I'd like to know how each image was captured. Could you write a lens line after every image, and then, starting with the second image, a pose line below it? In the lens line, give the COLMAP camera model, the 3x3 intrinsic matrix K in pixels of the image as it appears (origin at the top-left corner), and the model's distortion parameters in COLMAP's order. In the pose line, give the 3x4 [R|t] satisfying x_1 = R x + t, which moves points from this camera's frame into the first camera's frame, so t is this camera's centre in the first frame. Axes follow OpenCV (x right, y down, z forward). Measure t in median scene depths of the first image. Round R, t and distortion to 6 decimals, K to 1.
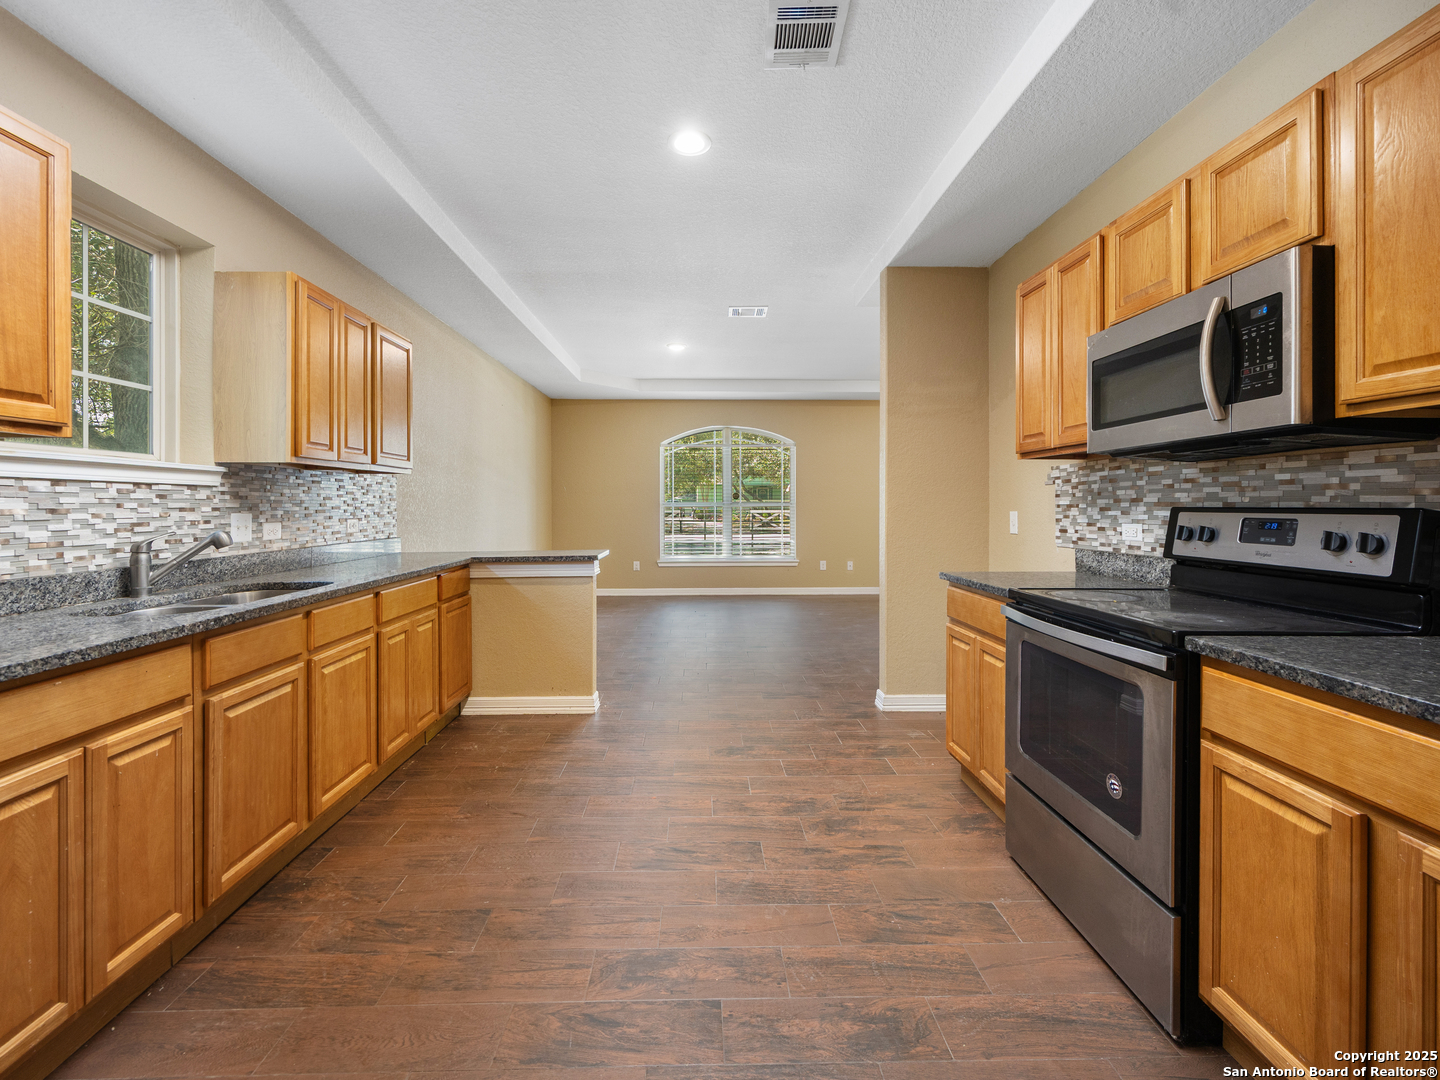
lens RADIAL K [[630.9, 0, 688.5], [0, 630.9, 504.9], [0, 0, 1]] dist [-0.001875, -0.000564]
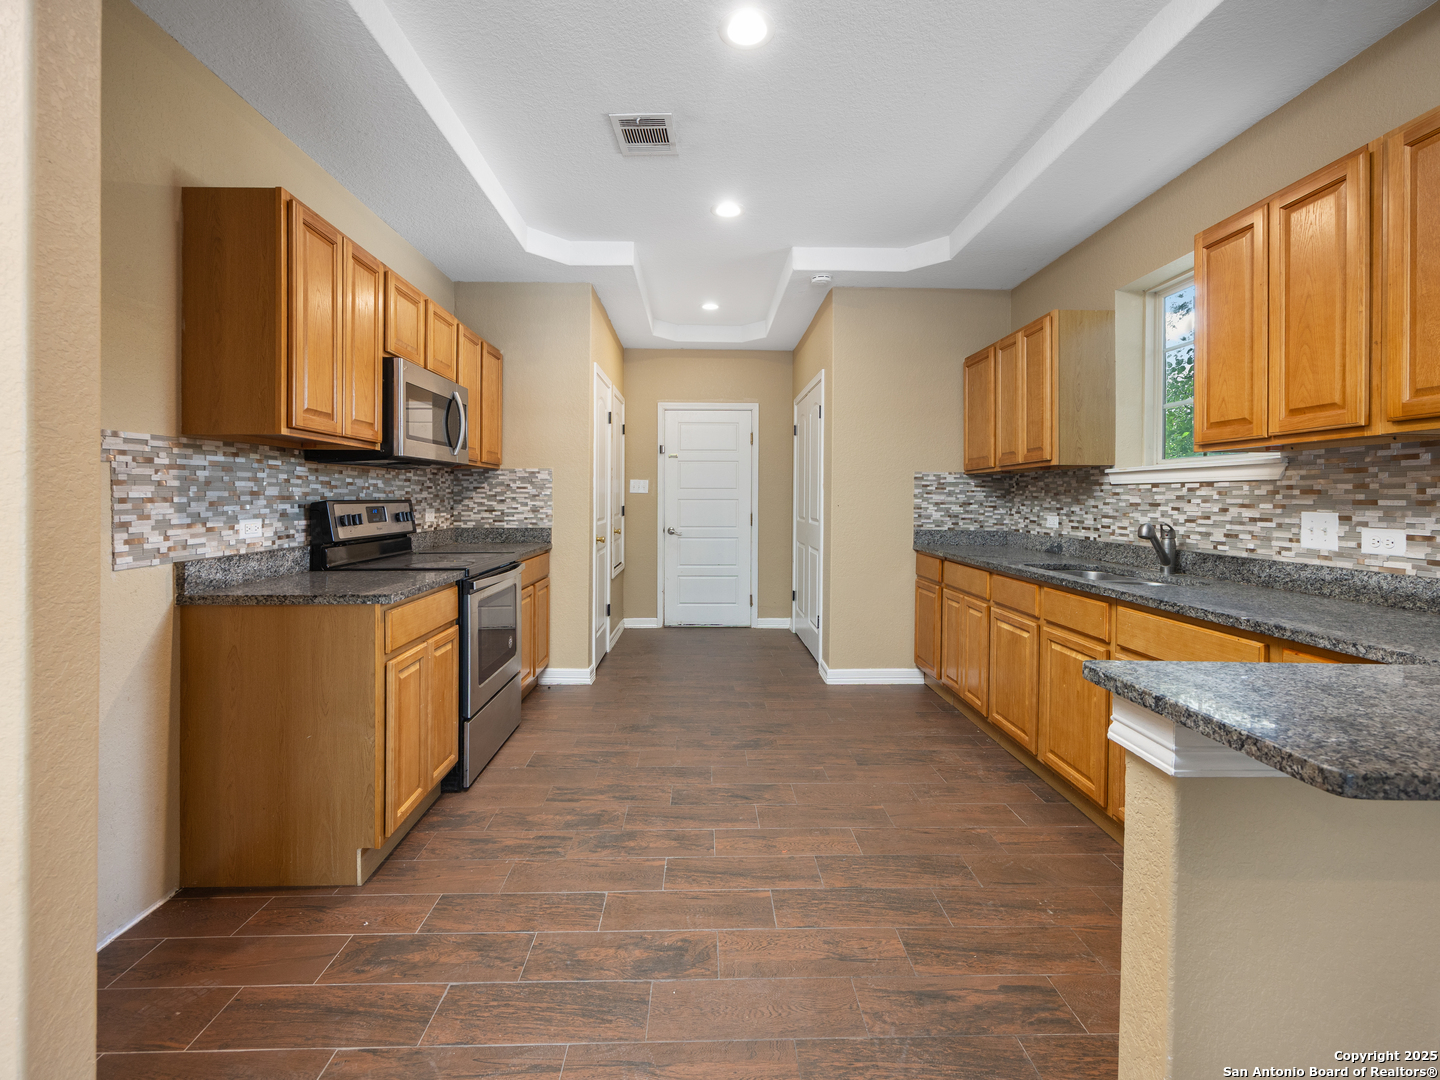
lens RADIAL K [[630.9, 0, 714.8], [0, 630.9, 498.8], [0, 0, 1]] dist [-0.001875, -0.000564]
pose [[-0.999274, -0.002844, -0.037983, 0.080340], [-0.002909, 0.999994, 0.001663, -0.003195], [0.037978, 0.001772, -0.999277, 2.112618]]
